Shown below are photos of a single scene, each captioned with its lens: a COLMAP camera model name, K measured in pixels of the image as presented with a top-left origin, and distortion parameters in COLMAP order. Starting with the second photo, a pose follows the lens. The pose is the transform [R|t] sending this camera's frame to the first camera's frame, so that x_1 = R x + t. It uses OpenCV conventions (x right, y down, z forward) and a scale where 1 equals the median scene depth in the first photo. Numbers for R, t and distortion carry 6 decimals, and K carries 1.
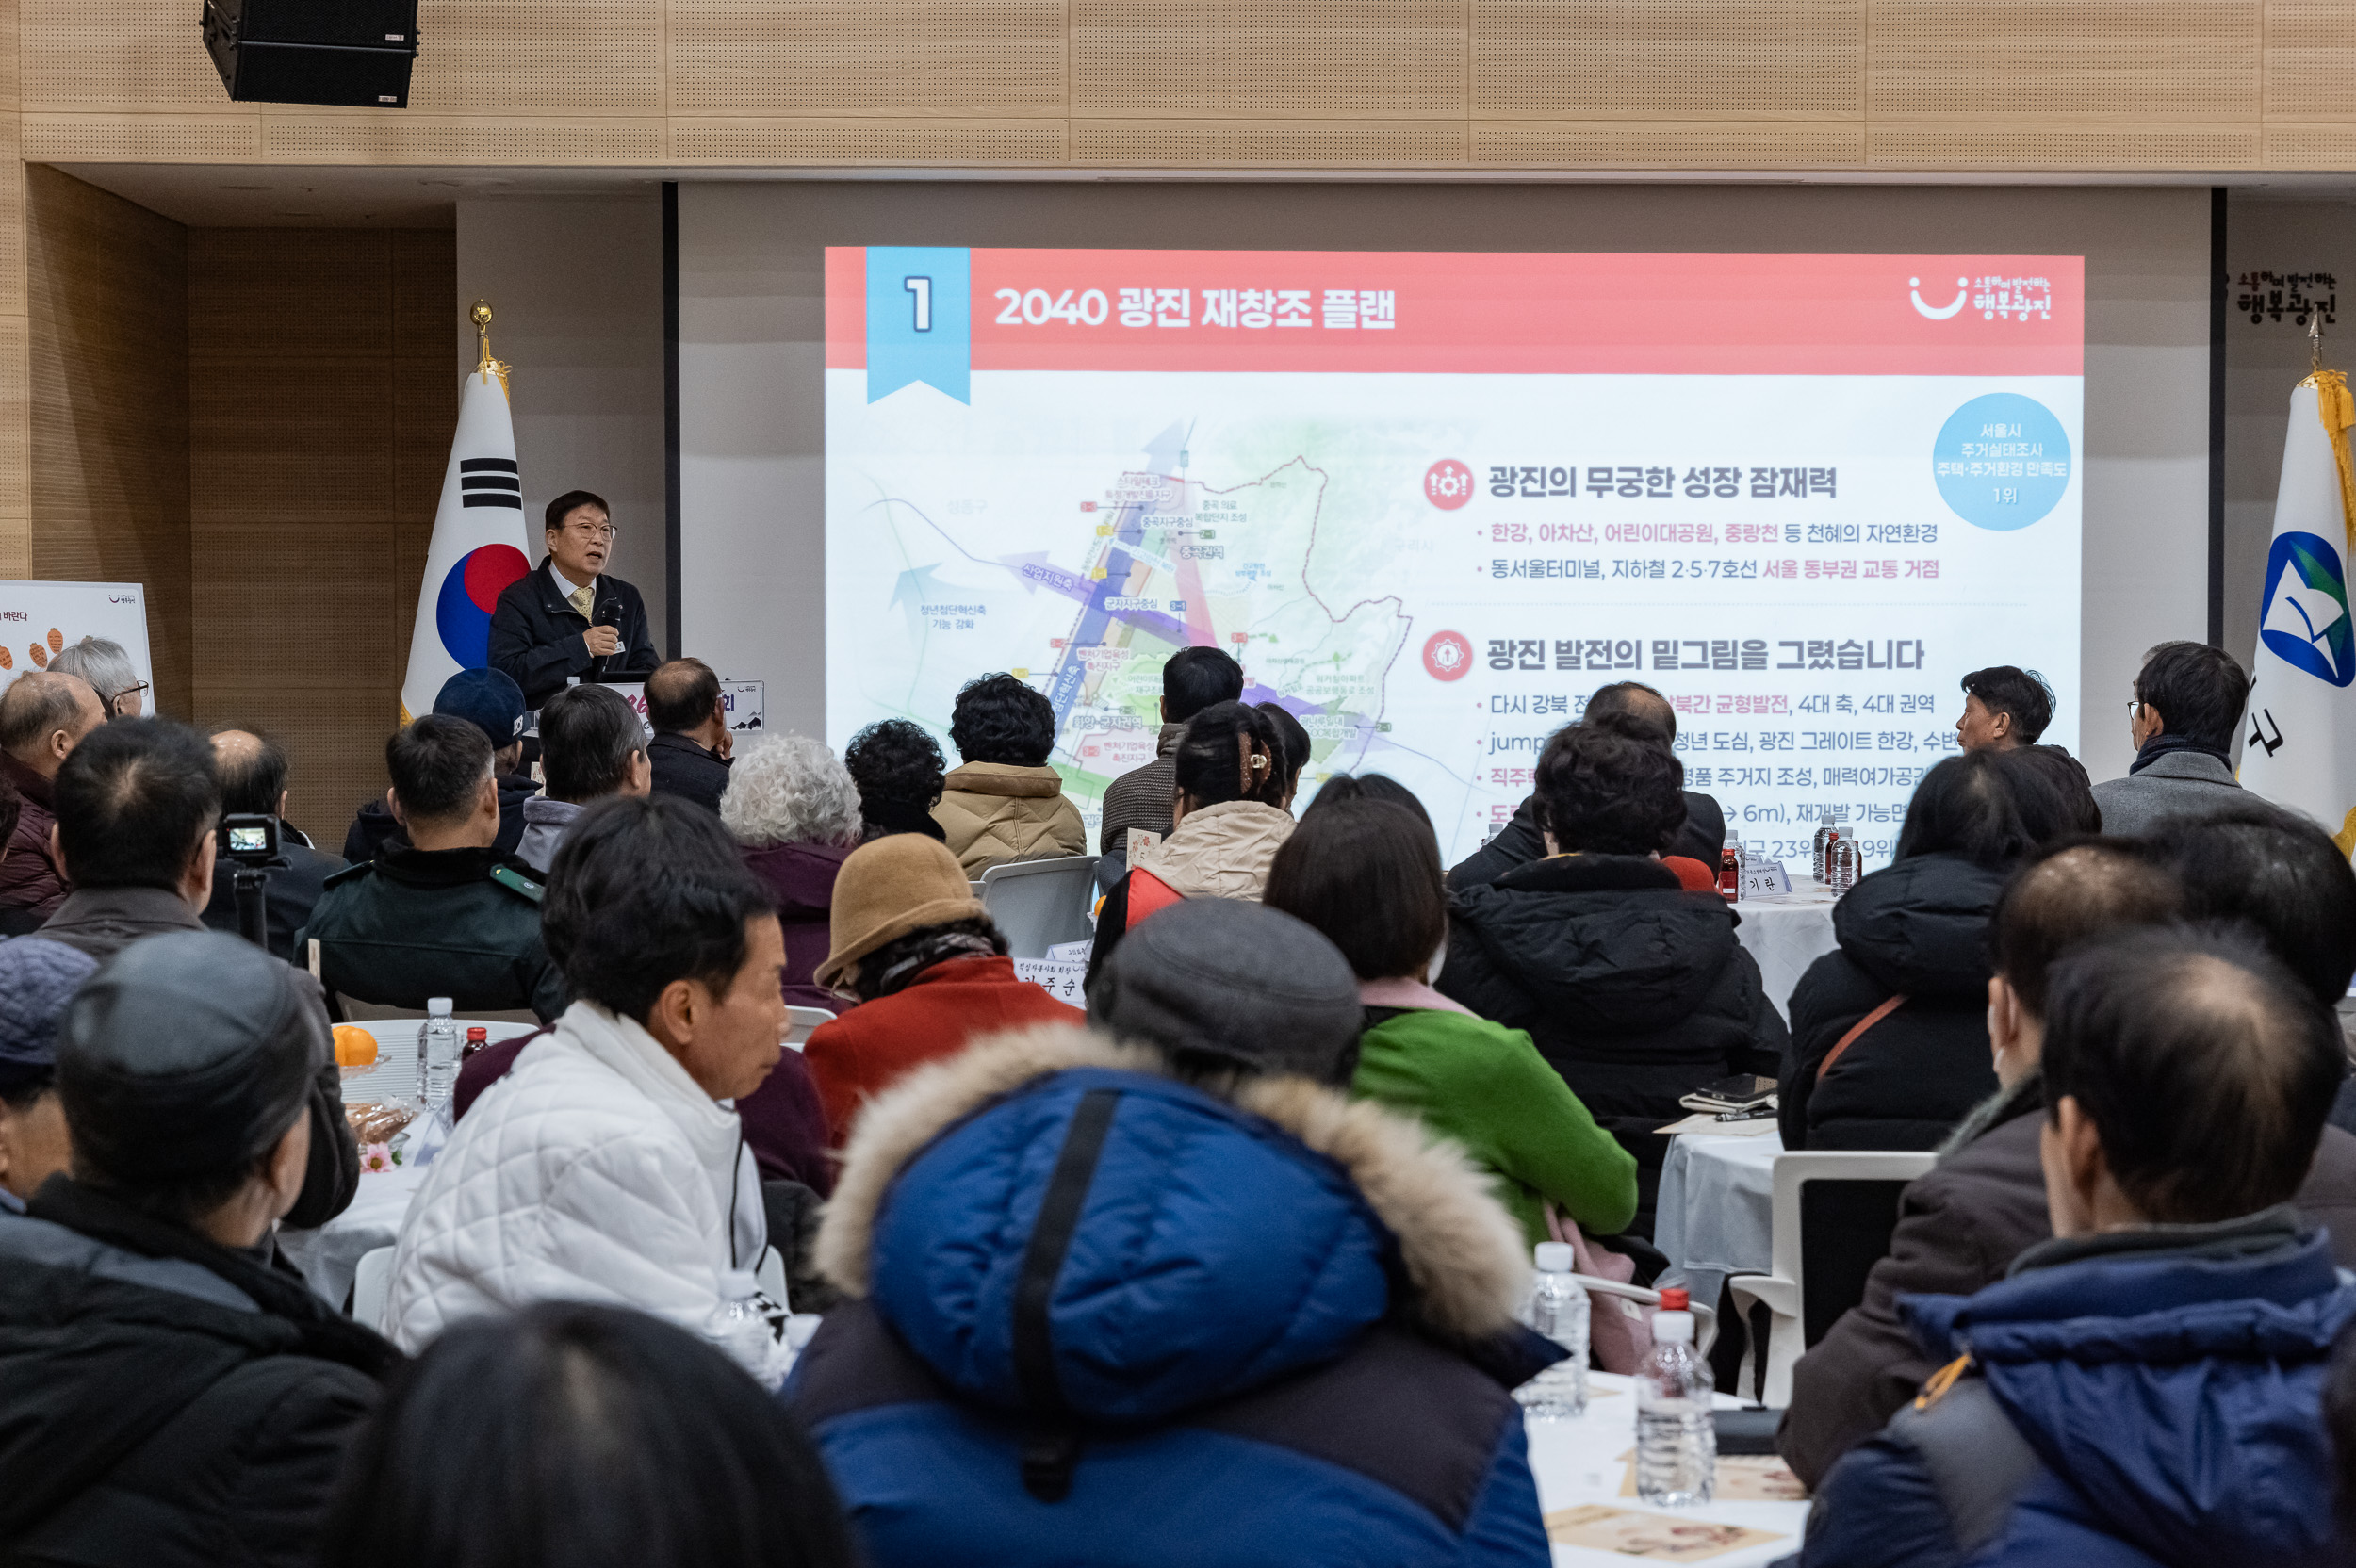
lens RADIAL K [[4672.9, 0, 1143.4], [0, 4672.9, 781.7], [0, 0, 1]] dist [-0.007111, 0.010564]
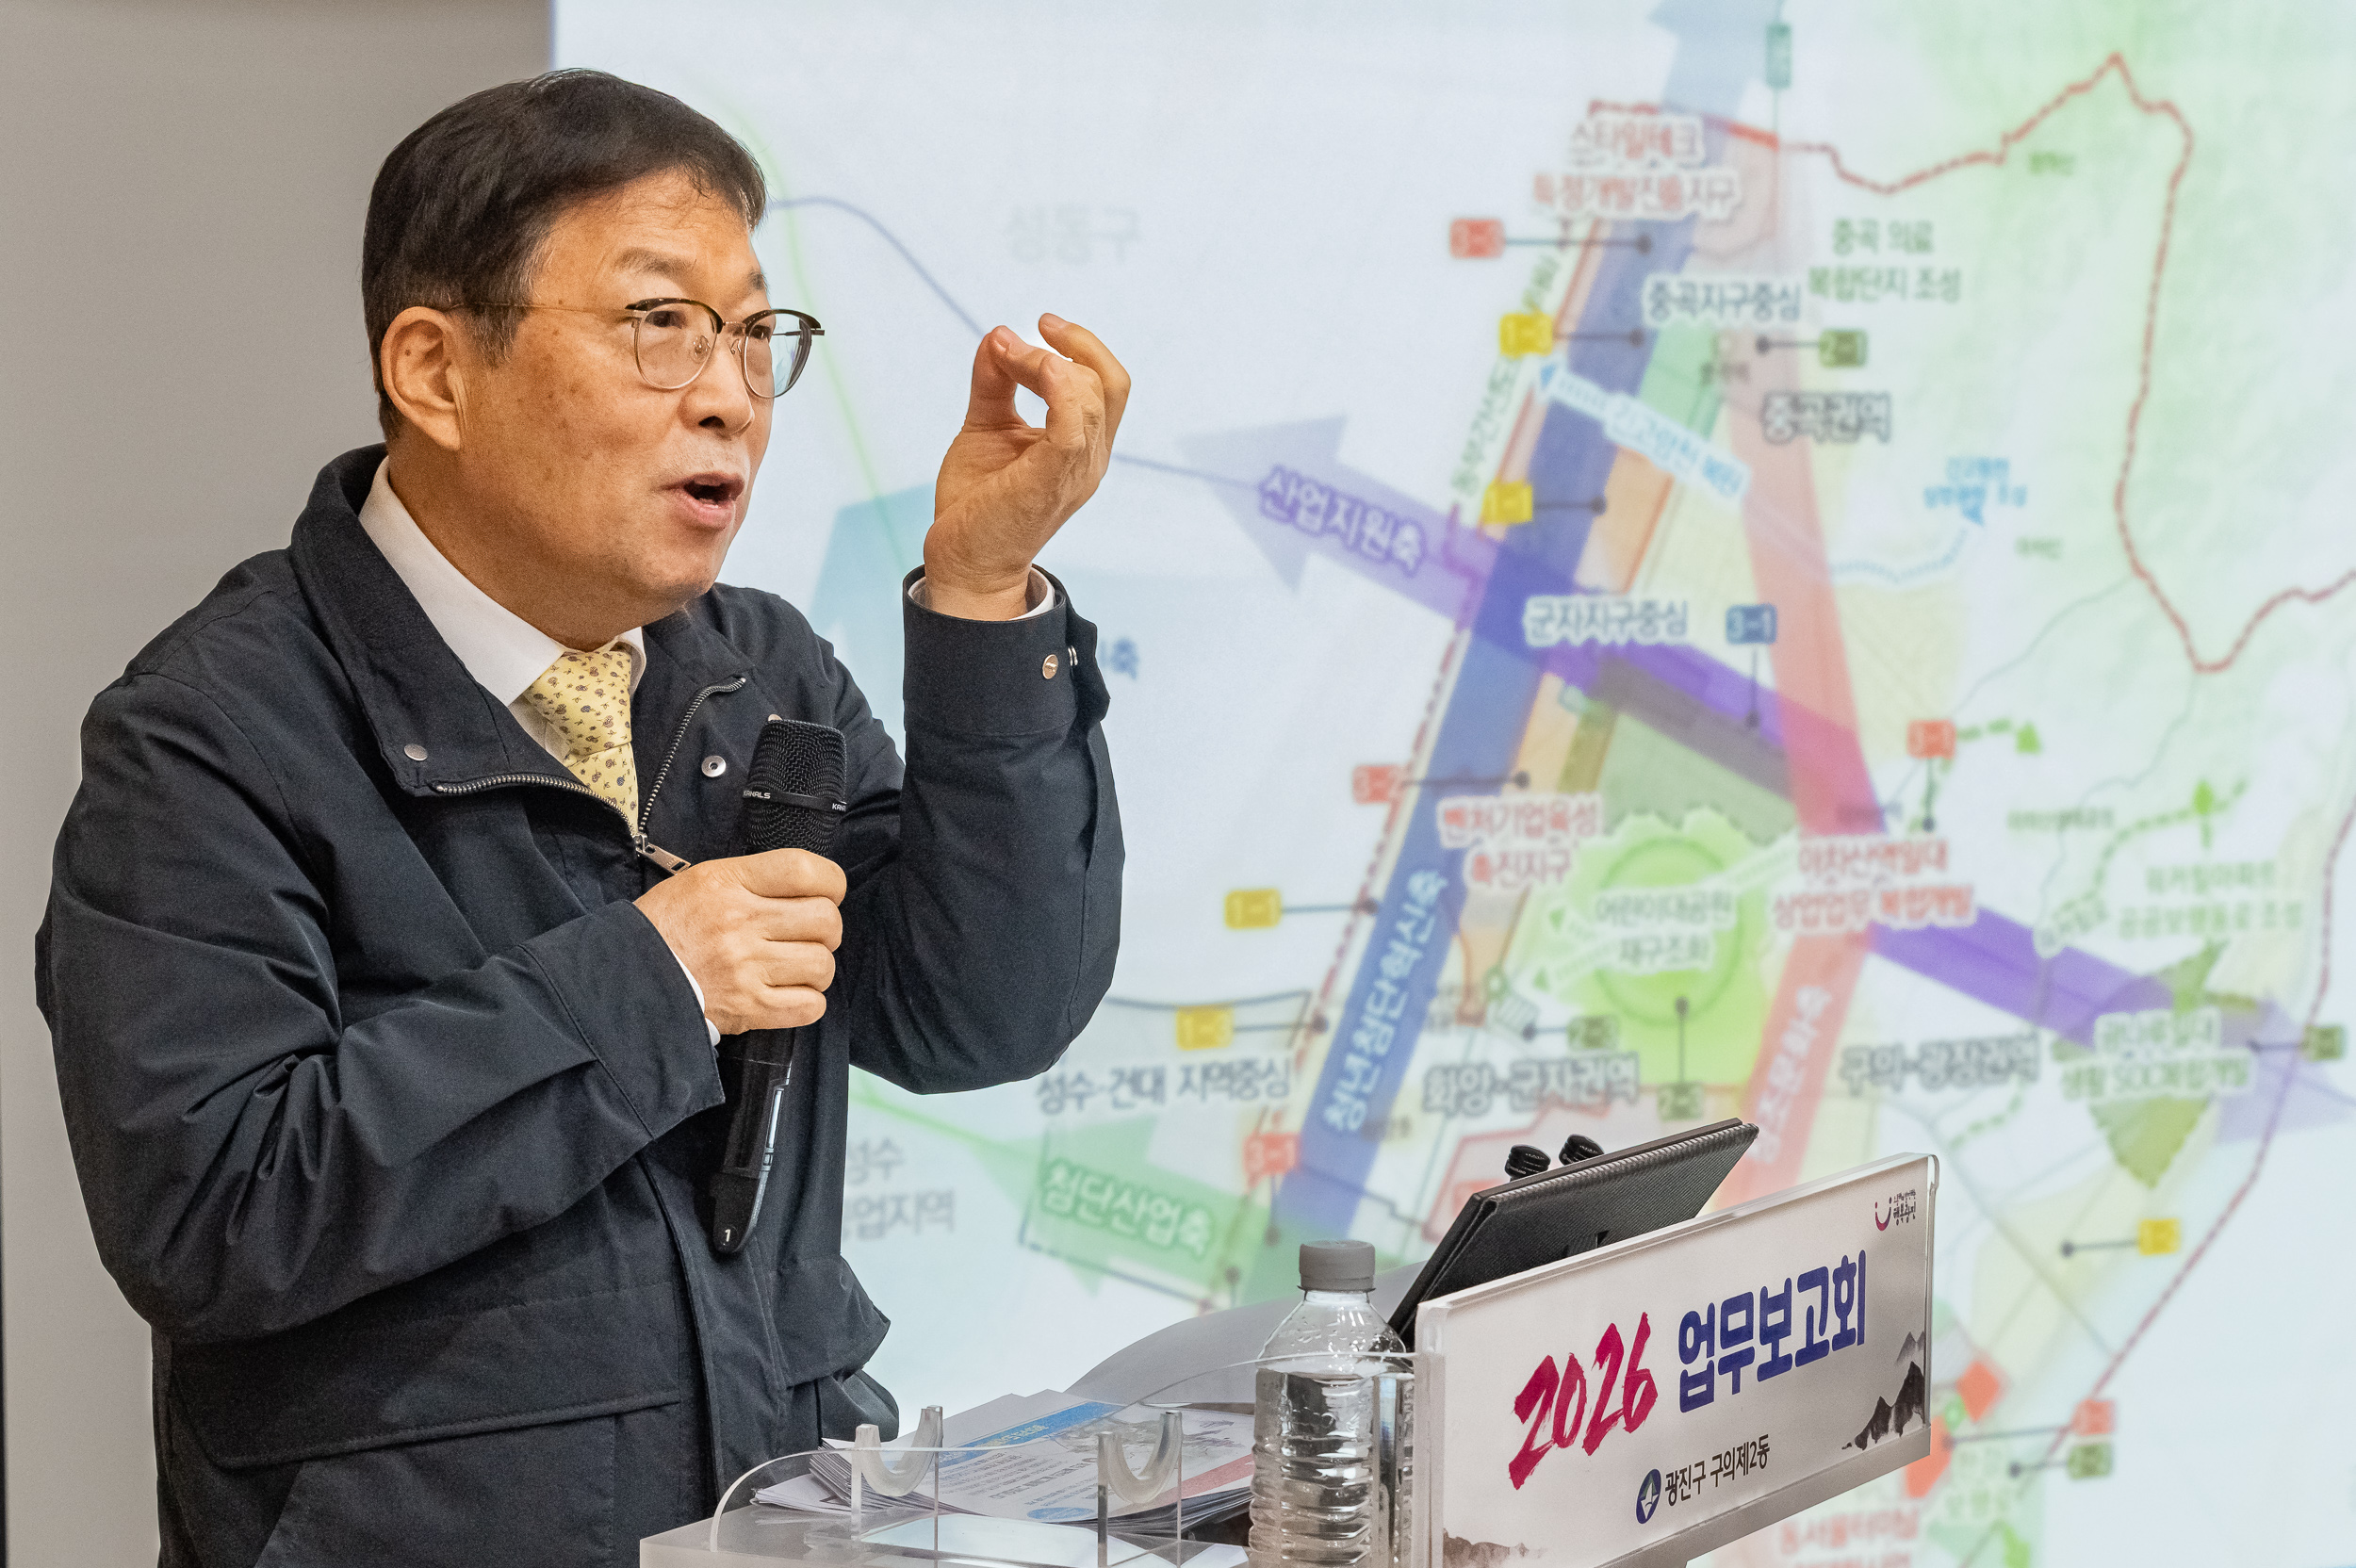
lens RADIAL K [[6060.3, 0, 976.2], [0, 6060.3, 1046.5], [0, 0, 1]] dist [0.024209, 0.507792]
pose [[0.875097, -0.053061, 0.481030, -0.194823], [0.024673, 0.997570, 0.065152, -0.037260], [-0.483318, -0.045145, 0.874280, 0.723542]]
